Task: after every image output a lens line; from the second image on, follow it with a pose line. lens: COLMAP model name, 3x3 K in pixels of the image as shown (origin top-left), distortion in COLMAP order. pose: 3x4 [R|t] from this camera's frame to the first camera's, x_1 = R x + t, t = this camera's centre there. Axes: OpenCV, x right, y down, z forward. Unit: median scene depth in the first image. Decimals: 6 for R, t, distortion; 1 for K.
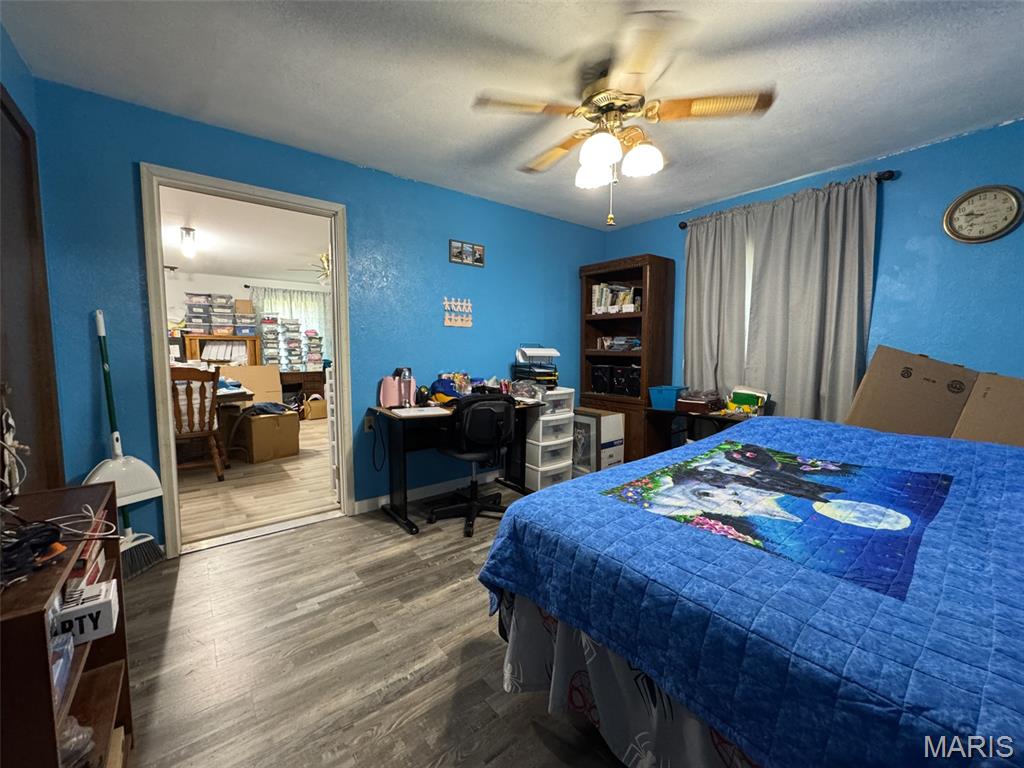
lens RADIAL K [[412.2, 0, 515.6], [0, 412.2, 381.3], [0, 0, 1]] dist [-0.005194, 0.001056]
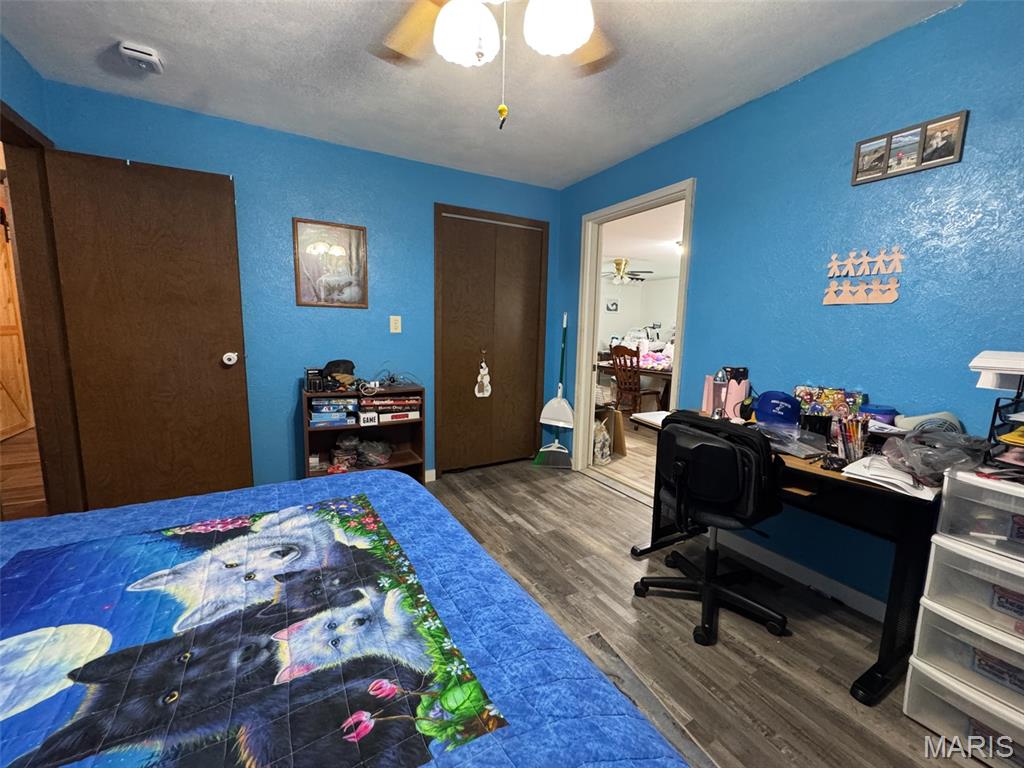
lens RADIAL K [[412.2, 0, 508.3], [0, 412.2, 381.3], [0, 0, 1]] dist [-0.005194, 0.001056]
pose [[-0.162096, 0.123448, -0.979023, 0.928614], [-0.097279, 0.985312, 0.140347, -0.128717], [0.981968, 0.117988, -0.147706, 1.280928]]
